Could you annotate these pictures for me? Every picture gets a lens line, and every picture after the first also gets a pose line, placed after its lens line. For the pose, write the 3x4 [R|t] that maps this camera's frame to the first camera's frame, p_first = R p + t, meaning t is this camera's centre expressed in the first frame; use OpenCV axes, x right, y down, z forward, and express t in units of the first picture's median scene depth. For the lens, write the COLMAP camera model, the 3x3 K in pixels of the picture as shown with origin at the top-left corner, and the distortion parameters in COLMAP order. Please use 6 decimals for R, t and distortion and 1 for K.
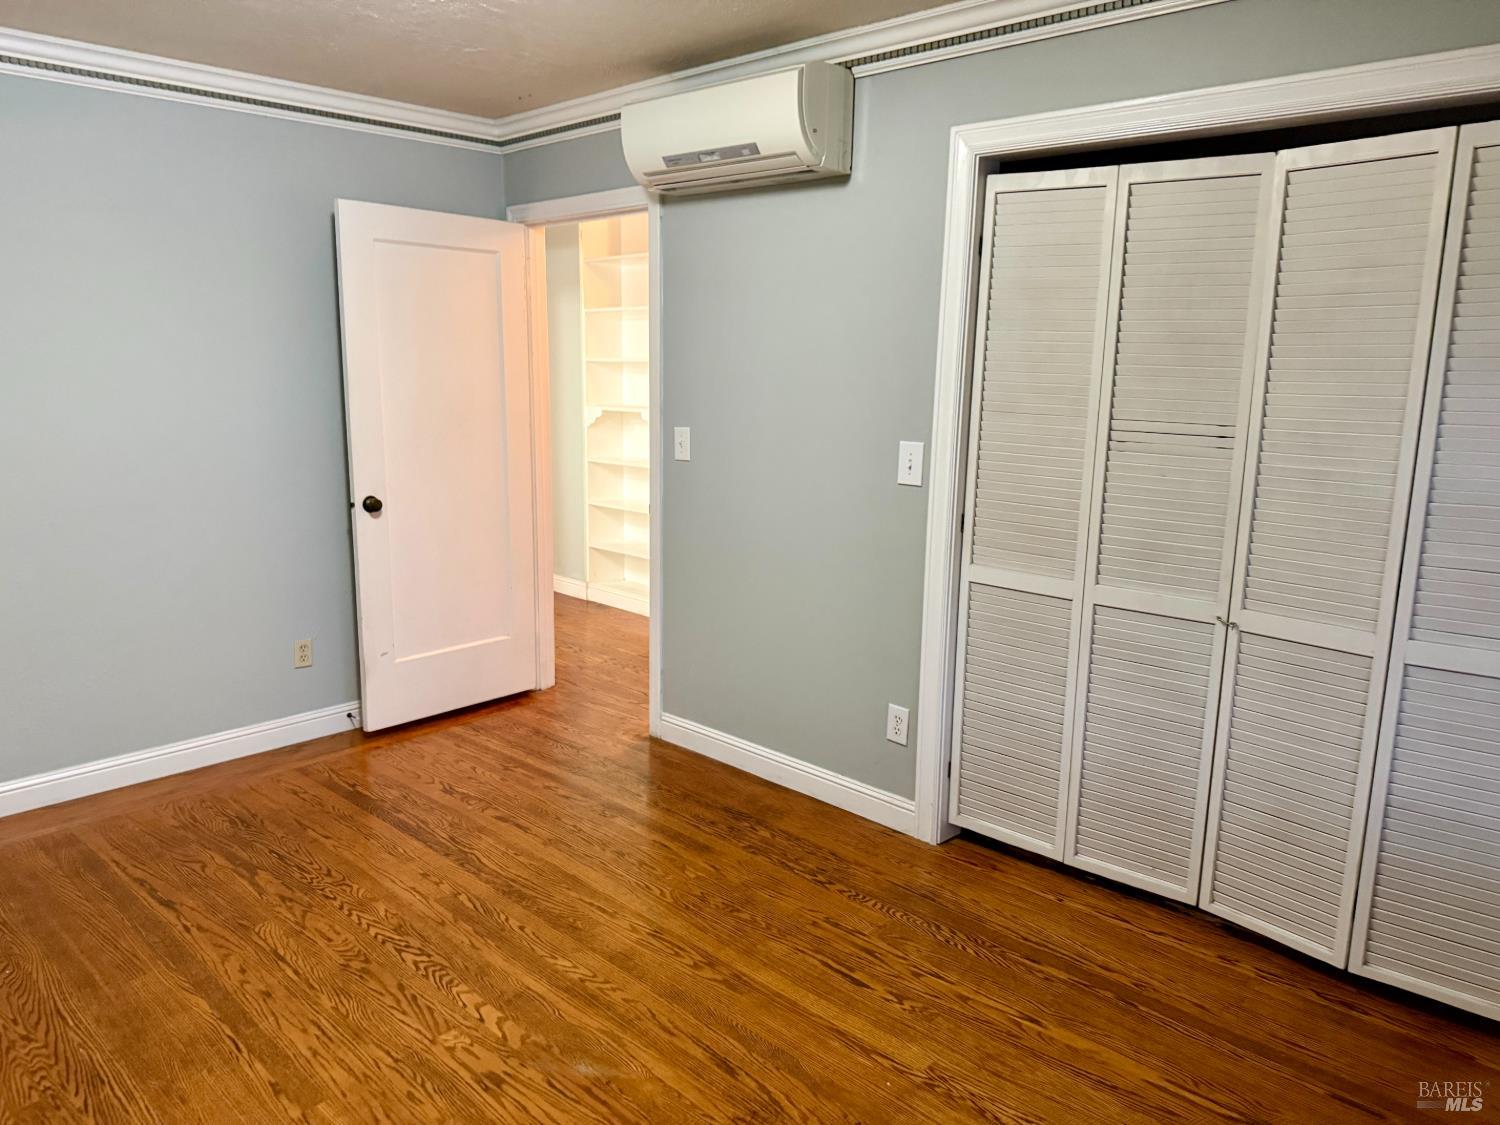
lens RADIAL K [[1054.4, 0, 751.8], [0, 1054.4, 562.4], [0, 0, 1]] dist [-0.003435, -0.002221]
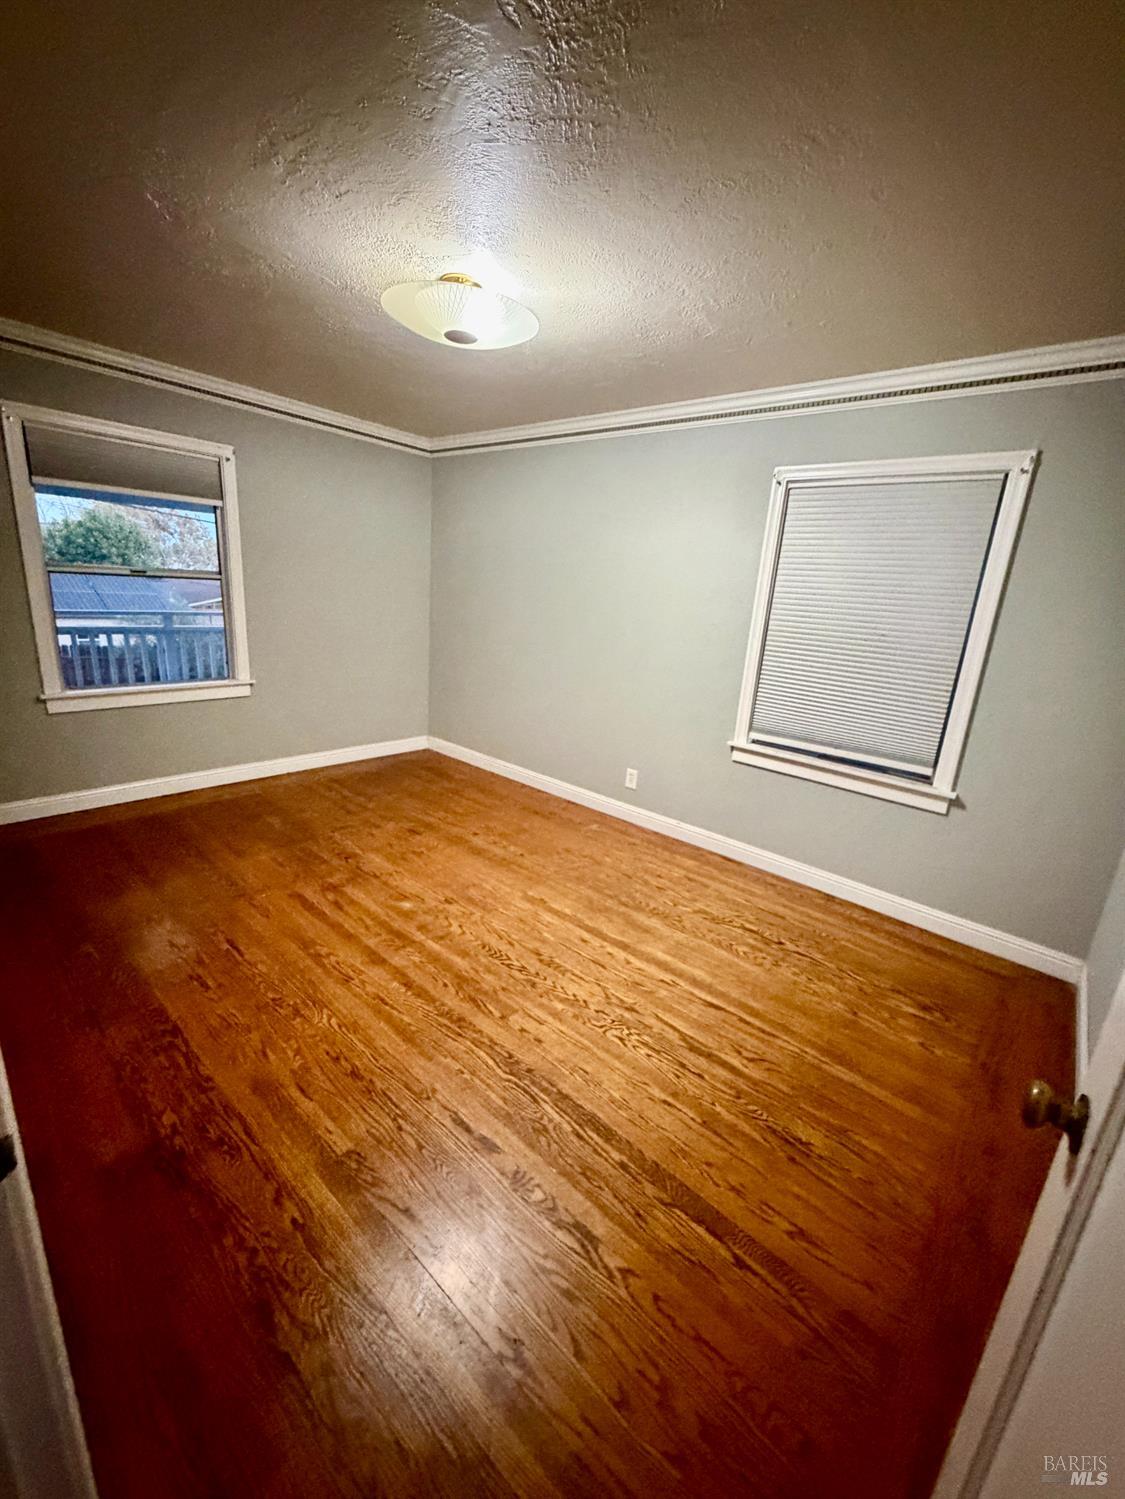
lens RADIAL K [[594.7, 0, 561.5], [0, 594.7, 746.0], [0, 0, 1]] dist [0.000544, -0.000332]
pose [[-0.995123, -0.069834, -0.069666, -0.294546], [-0.093729, 0.889527, 0.447165, -0.297565], [0.030743, 0.451514, -0.891734, 1.565025]]
